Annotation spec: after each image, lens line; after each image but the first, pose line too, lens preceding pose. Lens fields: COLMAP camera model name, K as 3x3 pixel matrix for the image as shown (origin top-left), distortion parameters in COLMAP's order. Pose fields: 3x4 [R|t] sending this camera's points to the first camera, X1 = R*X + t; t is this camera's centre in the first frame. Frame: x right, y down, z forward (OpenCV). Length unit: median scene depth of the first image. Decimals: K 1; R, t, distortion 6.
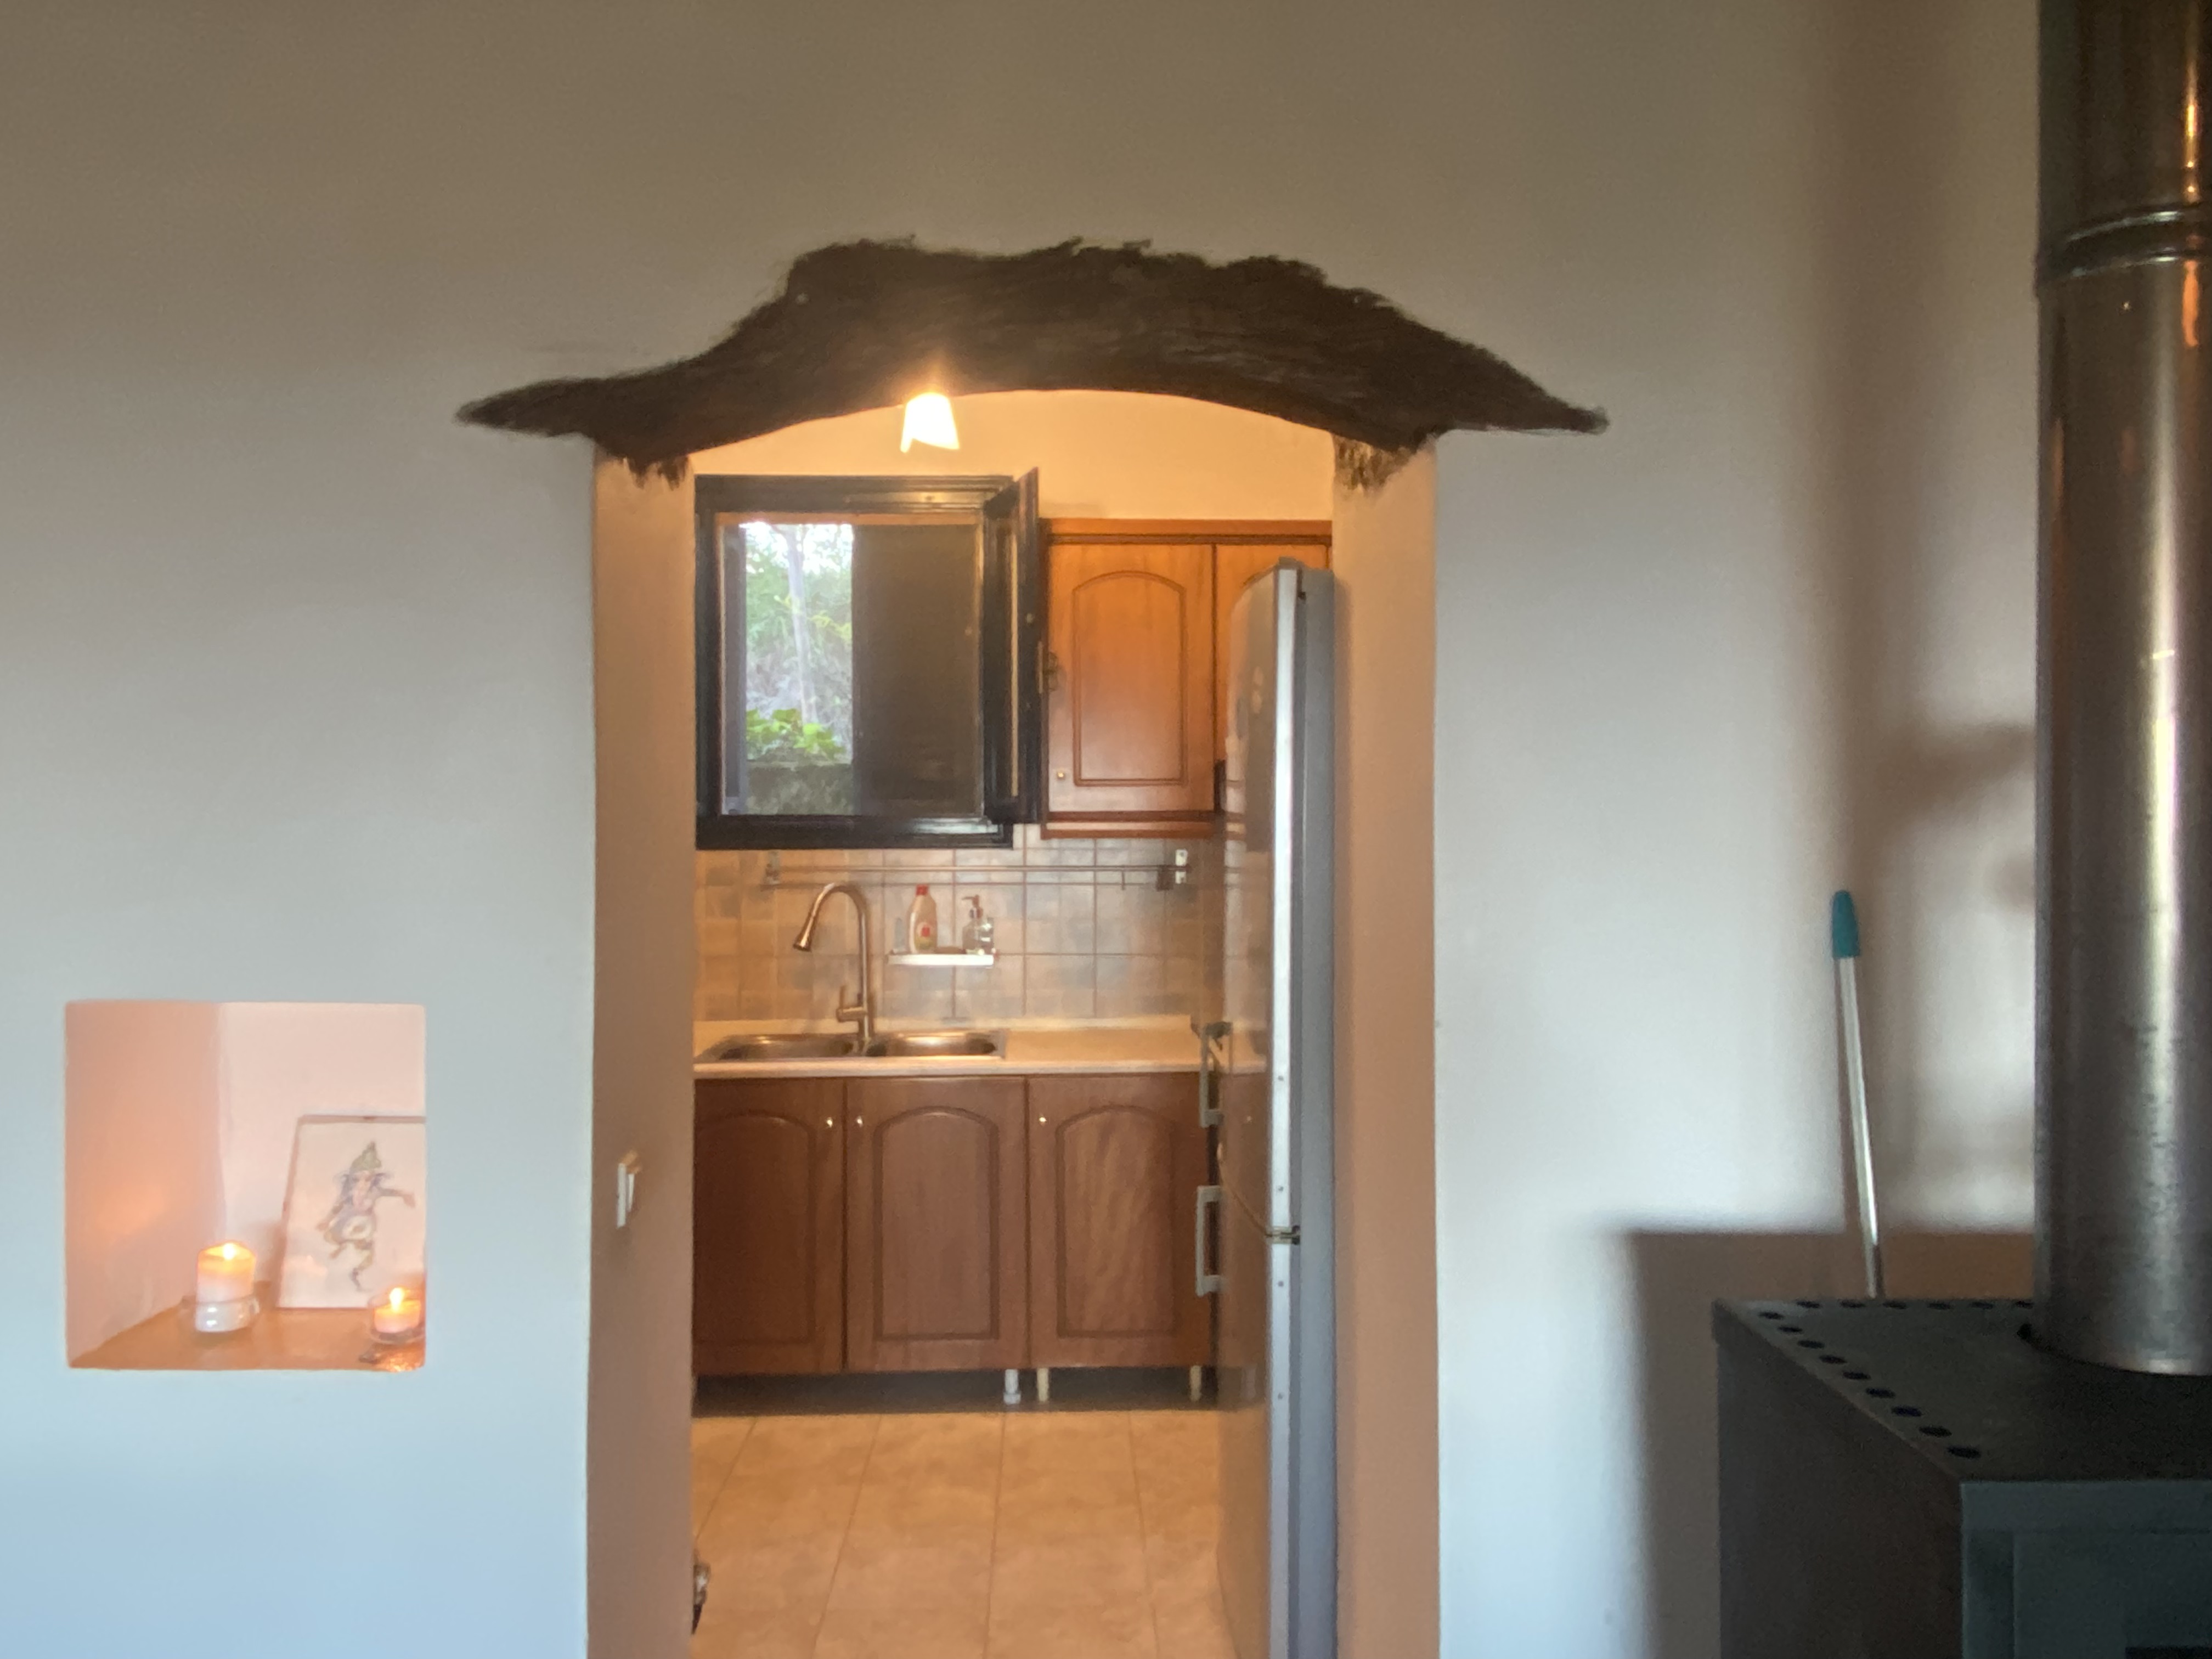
lens RADIAL K [[1541.8, 0, 1106.0], [0, 1541.8, 829.5], [0, 0, 1]] dist [0.008801, 0.000895]
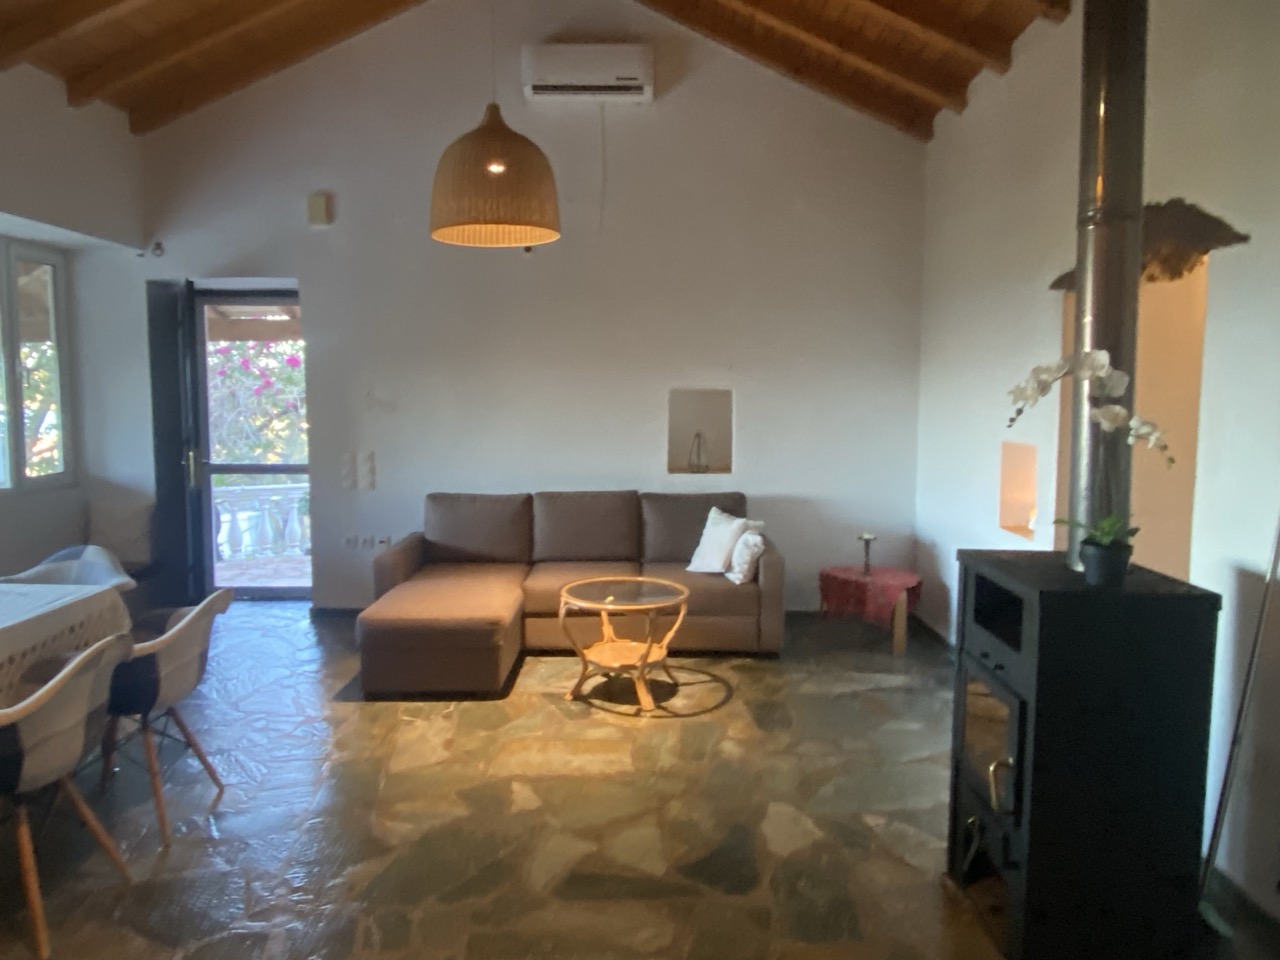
lens RADIAL K [[892.2, 0, 640.0], [0, 892.2, 480.0], [0, 0, 1]] dist [0.008801, 0.000895]
pose [[-0.011315, 0.095968, -0.995320, 1.777846], [-0.019049, 0.995182, 0.096172, 0.001137], [0.999755, 0.020048, -0.009432, 0.051410]]
